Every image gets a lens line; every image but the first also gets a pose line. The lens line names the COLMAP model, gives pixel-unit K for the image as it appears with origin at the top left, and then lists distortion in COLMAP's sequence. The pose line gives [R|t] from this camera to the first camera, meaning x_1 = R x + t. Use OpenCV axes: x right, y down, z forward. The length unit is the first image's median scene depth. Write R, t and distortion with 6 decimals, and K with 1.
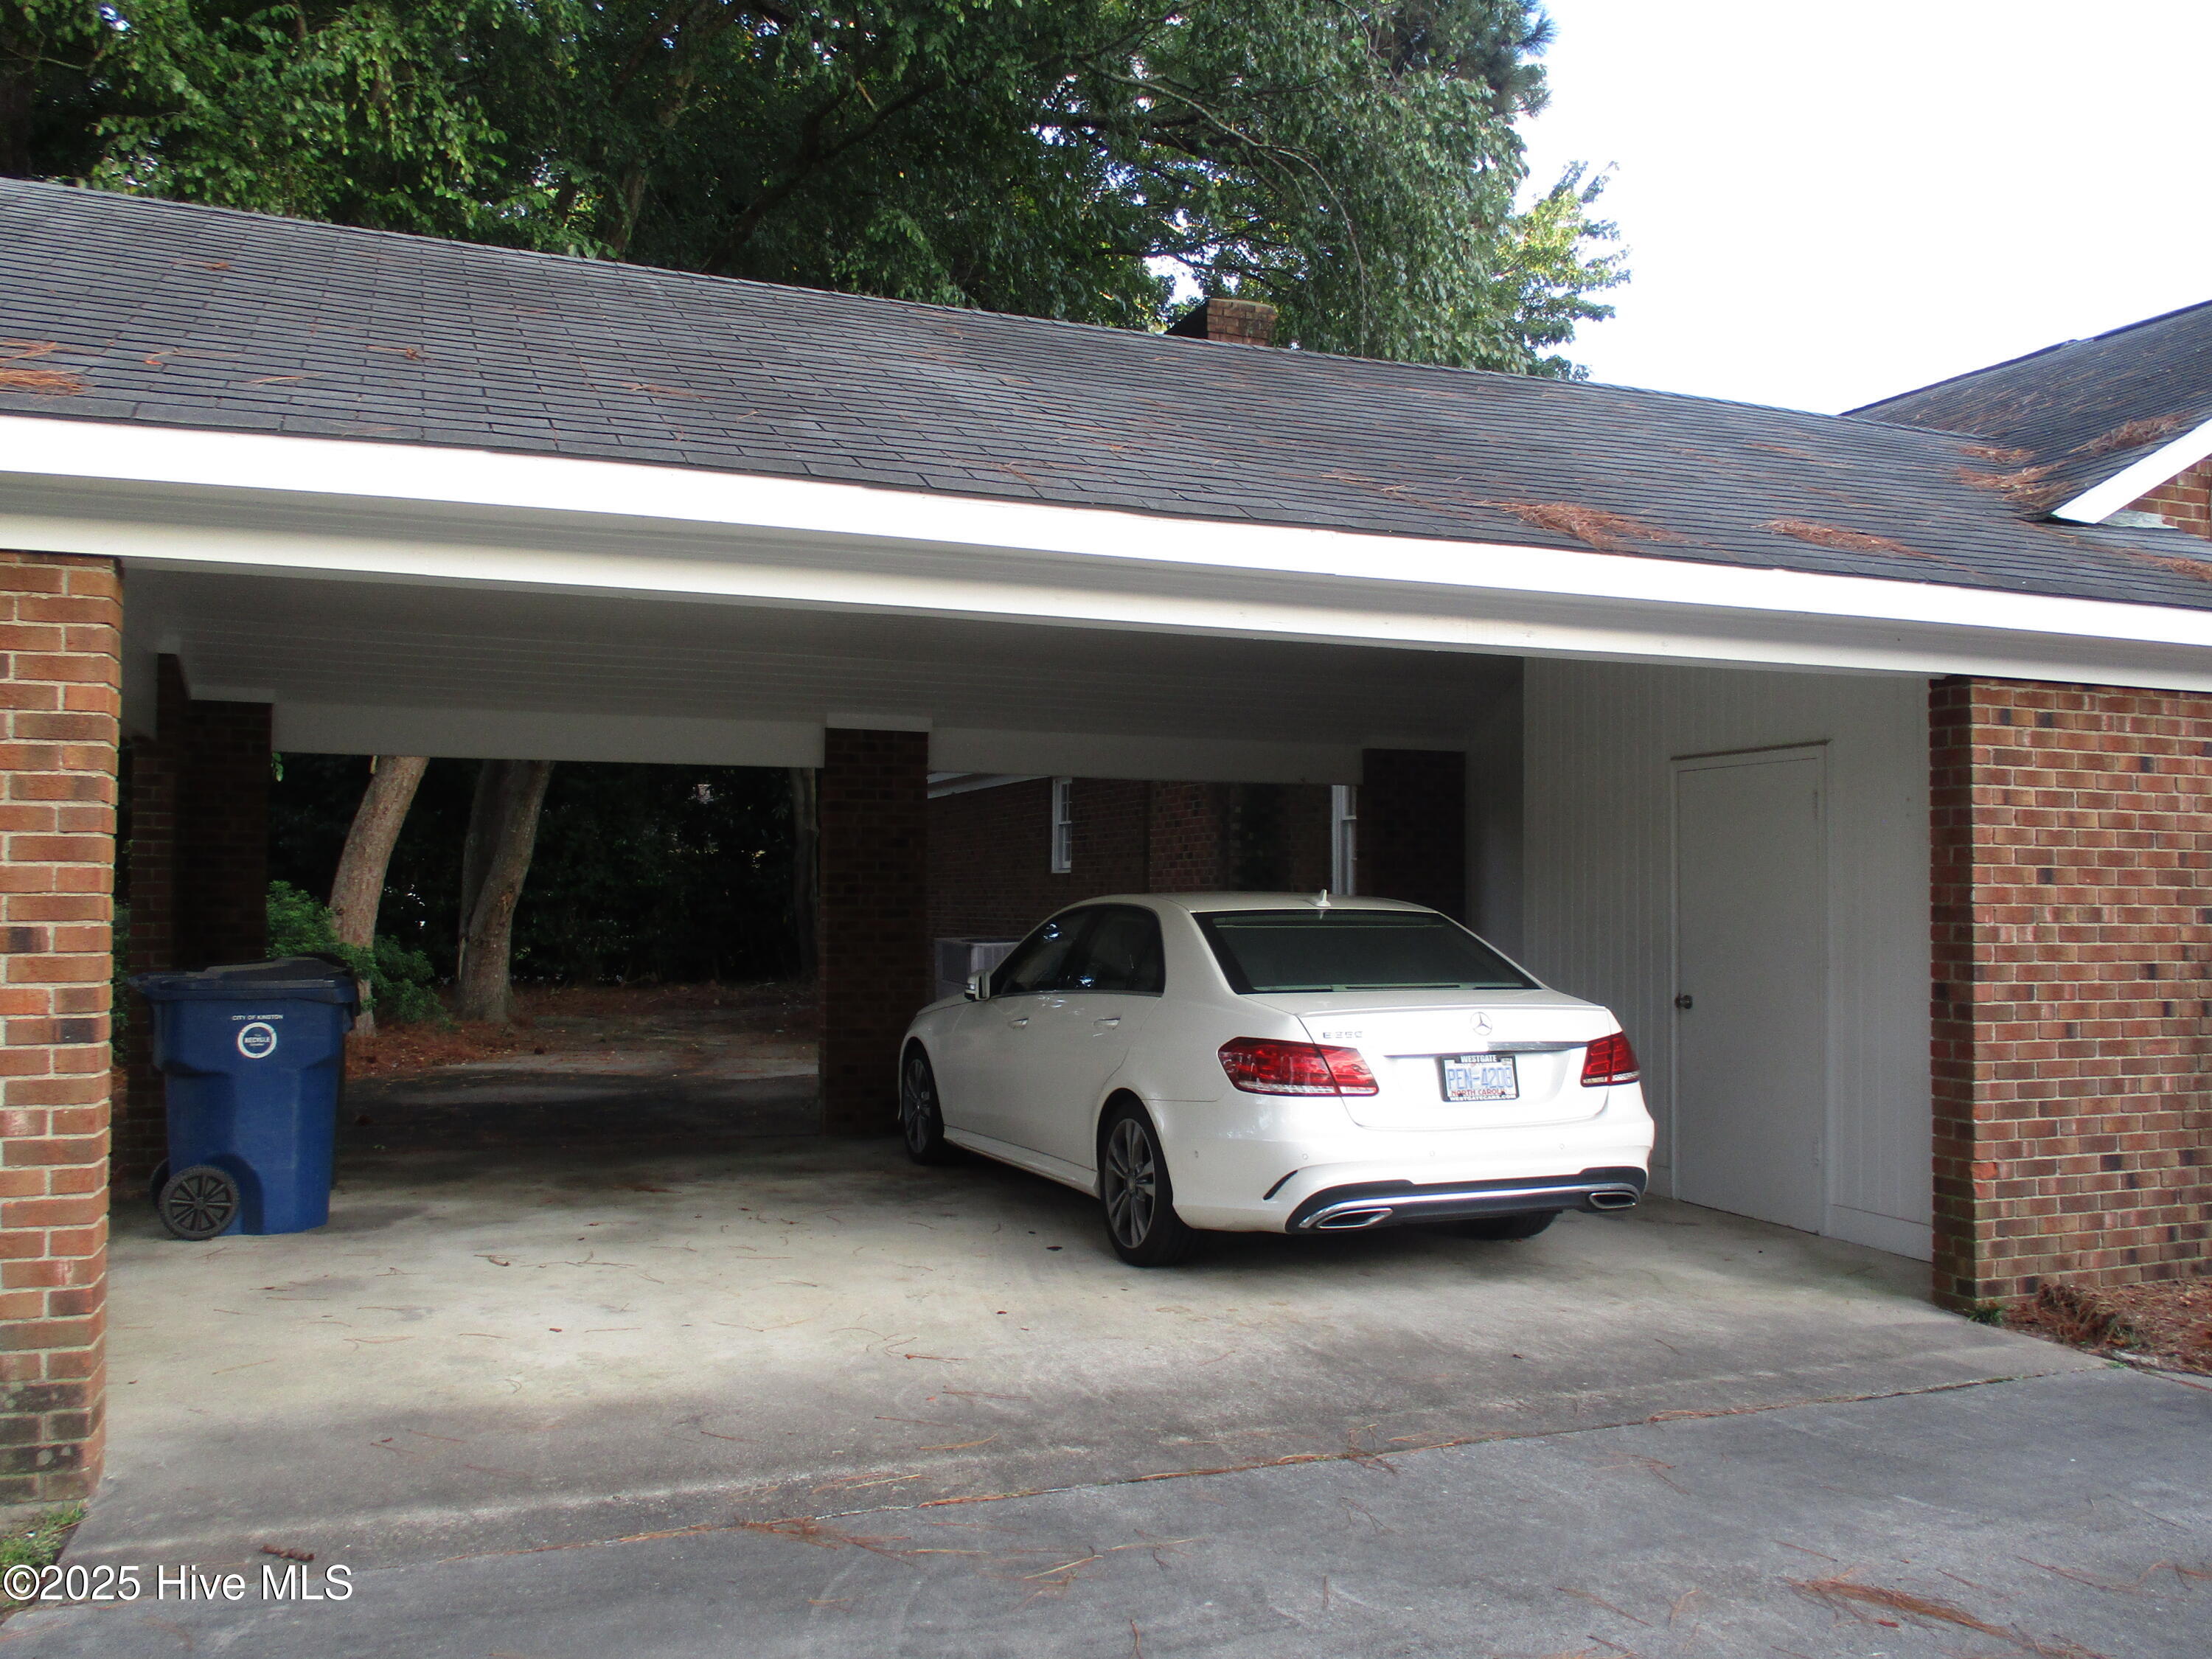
lens RADIAL K [[1852.3, 0, 1109.3], [0, 1852.3, 821.7], [0, 0, 1]] dist [-0.030337, 0.012291]
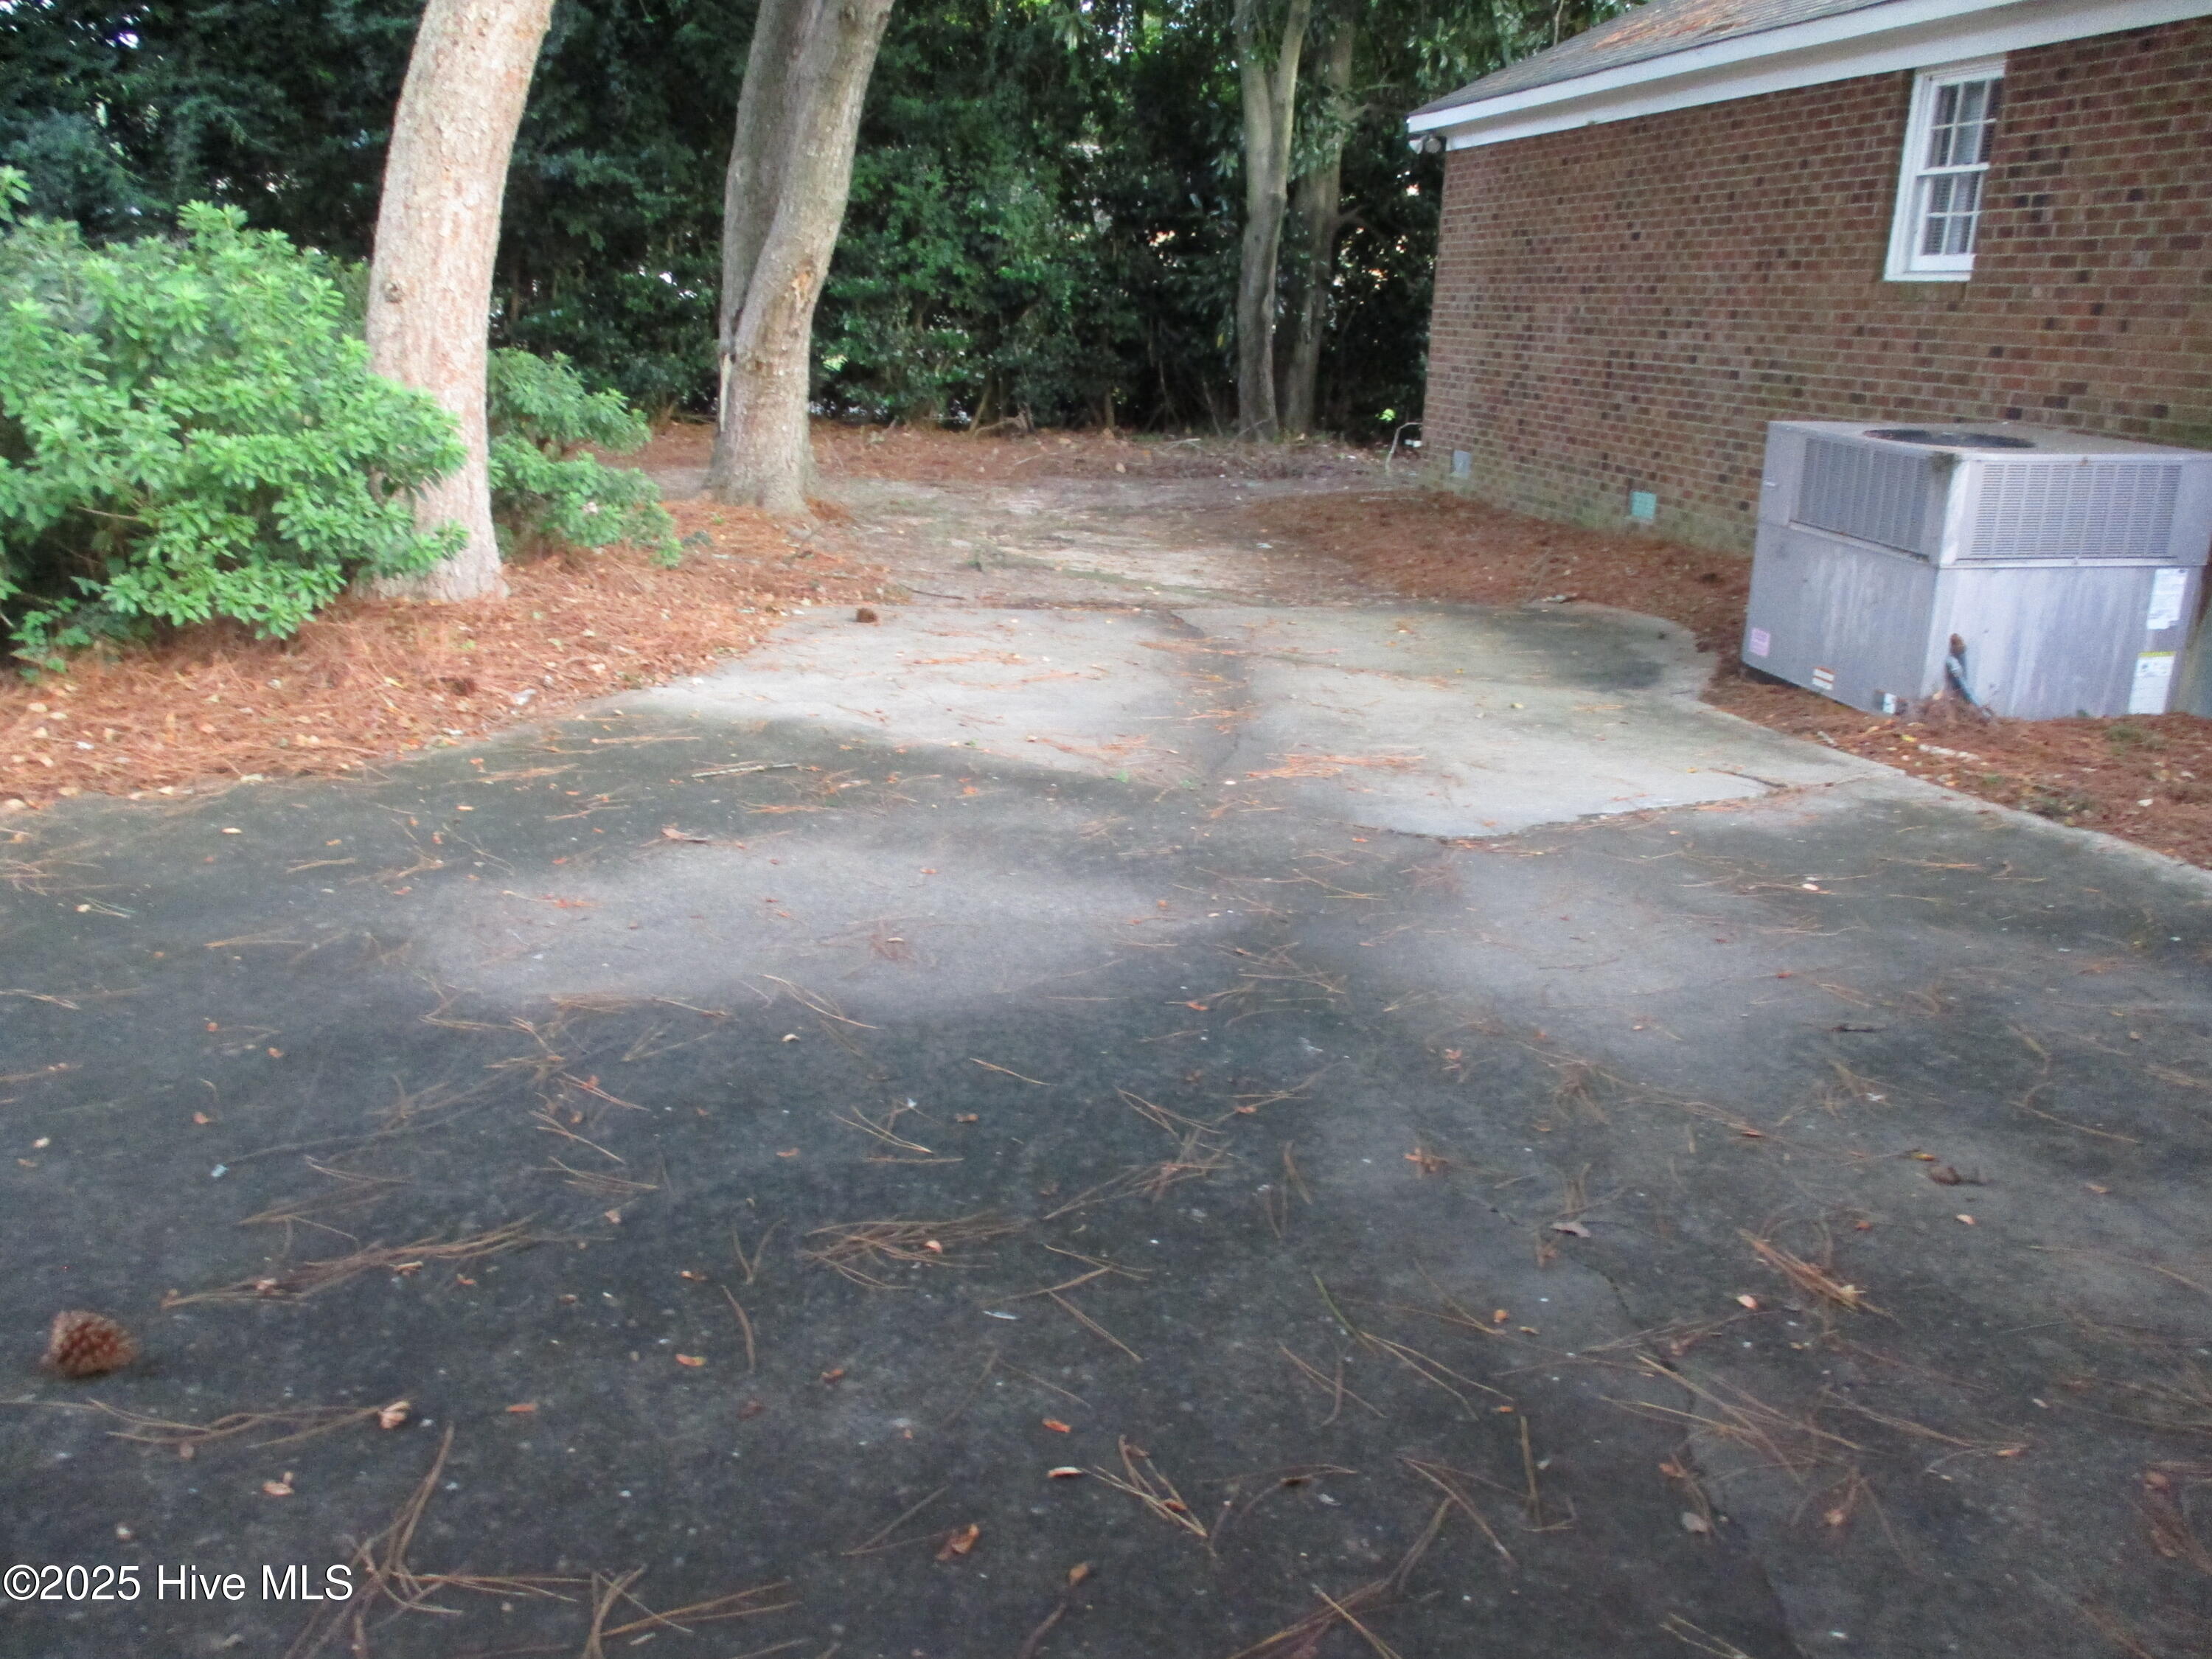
lens RADIAL K [[1852.3, 0, 1109.3], [0, 1852.3, 821.7], [0, 0, 1]] dist [-0.030337, 0.012291]
pose [[0.986050, 0.084570, -0.143366, -0.140965], [-0.036957, 0.951048, 0.306826, 0.021152], [0.162296, -0.297247, 0.940906, 0.441795]]
